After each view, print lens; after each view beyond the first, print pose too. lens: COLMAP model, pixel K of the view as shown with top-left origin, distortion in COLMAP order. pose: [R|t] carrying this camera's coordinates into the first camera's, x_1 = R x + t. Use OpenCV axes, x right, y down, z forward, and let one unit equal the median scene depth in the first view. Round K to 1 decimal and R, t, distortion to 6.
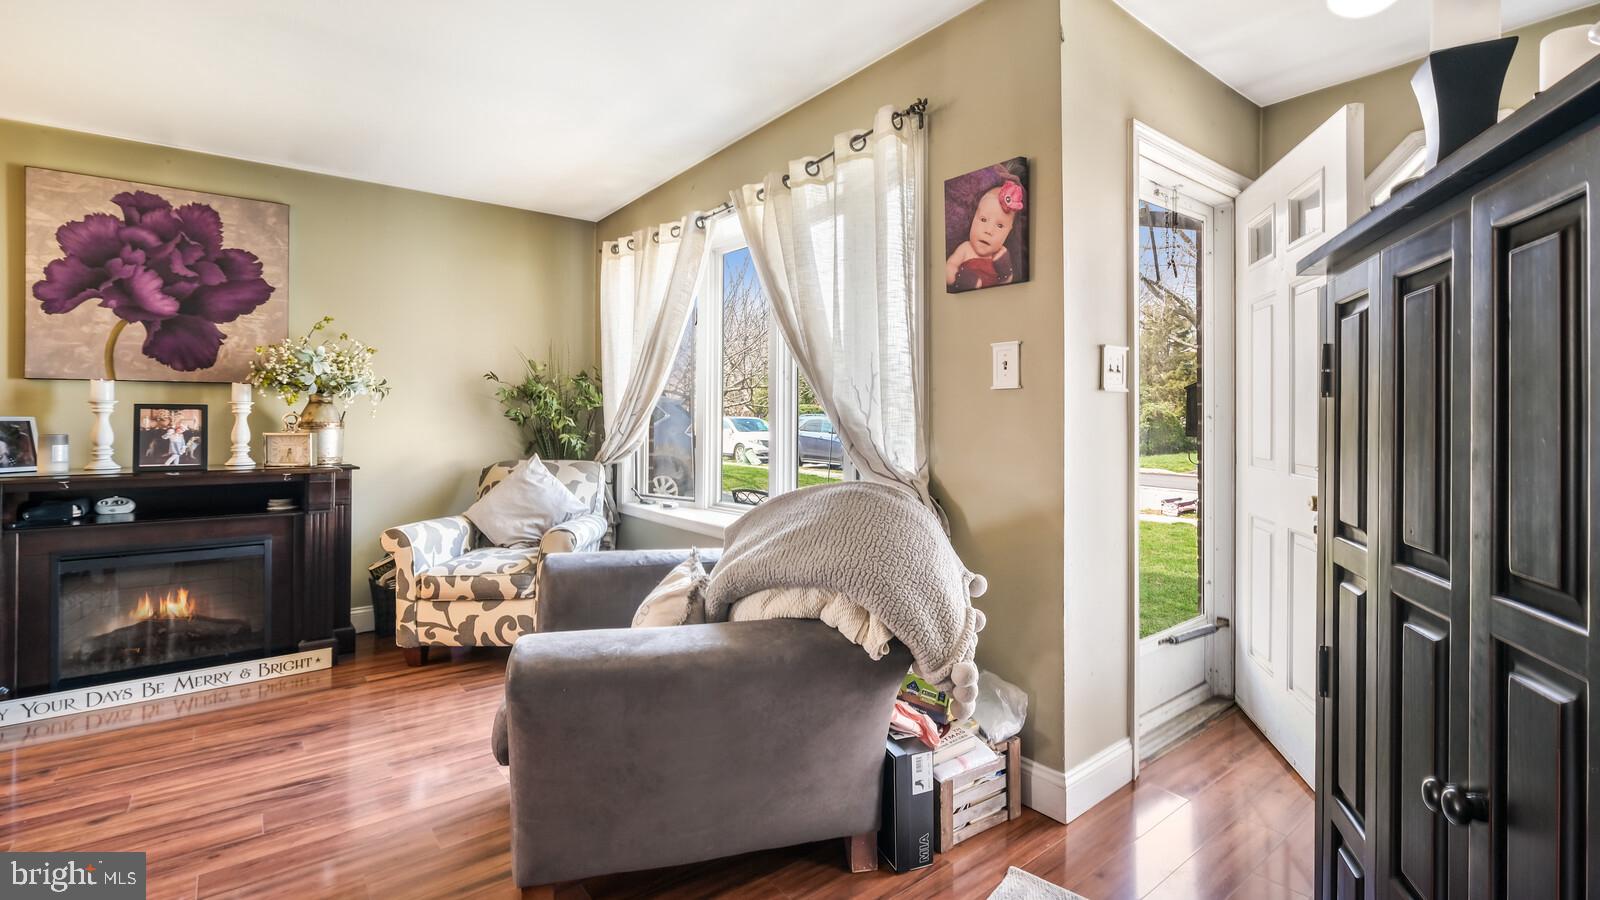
lens RADIAL K [[702.1, 0, 781.6], [0, 702.1, 414.2], [0, 0, 1]] dist [0.007456, -0.001851]
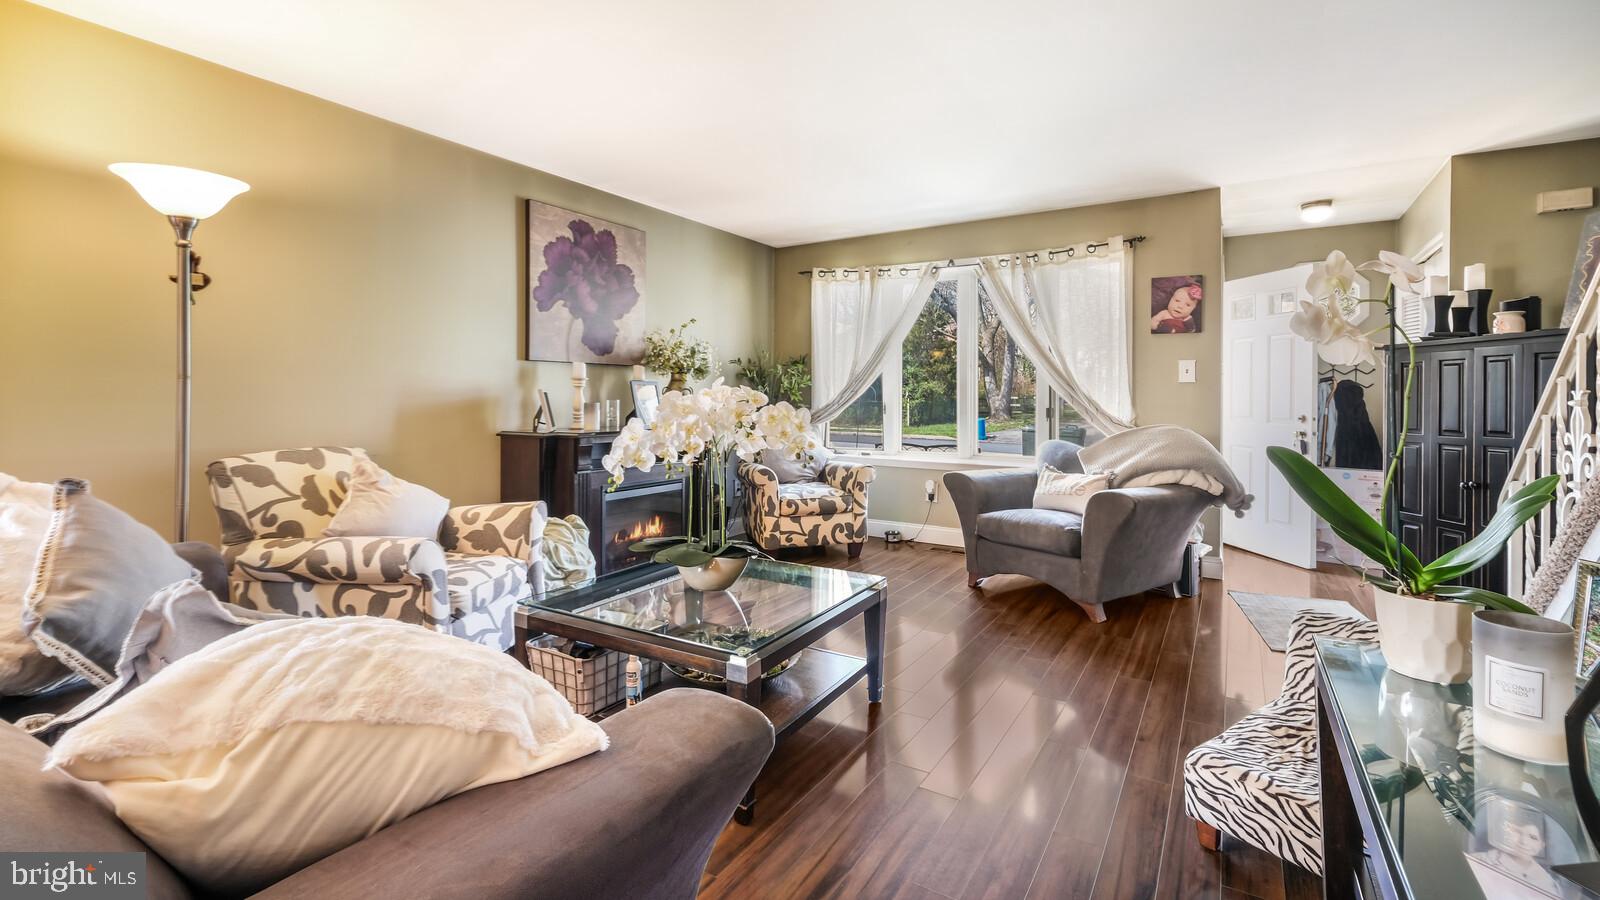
lens RADIAL K [[702.1, 0, 778.1], [0, 702.1, 392.9], [0, 0, 1]] dist [0.007456, -0.001851]
pose [[0.941351, 0.008974, 0.337308, -1.026648], [-0.010857, 0.999934, 0.003698, 0.000701], [-0.337253, -0.007144, 0.941387, -0.380358]]
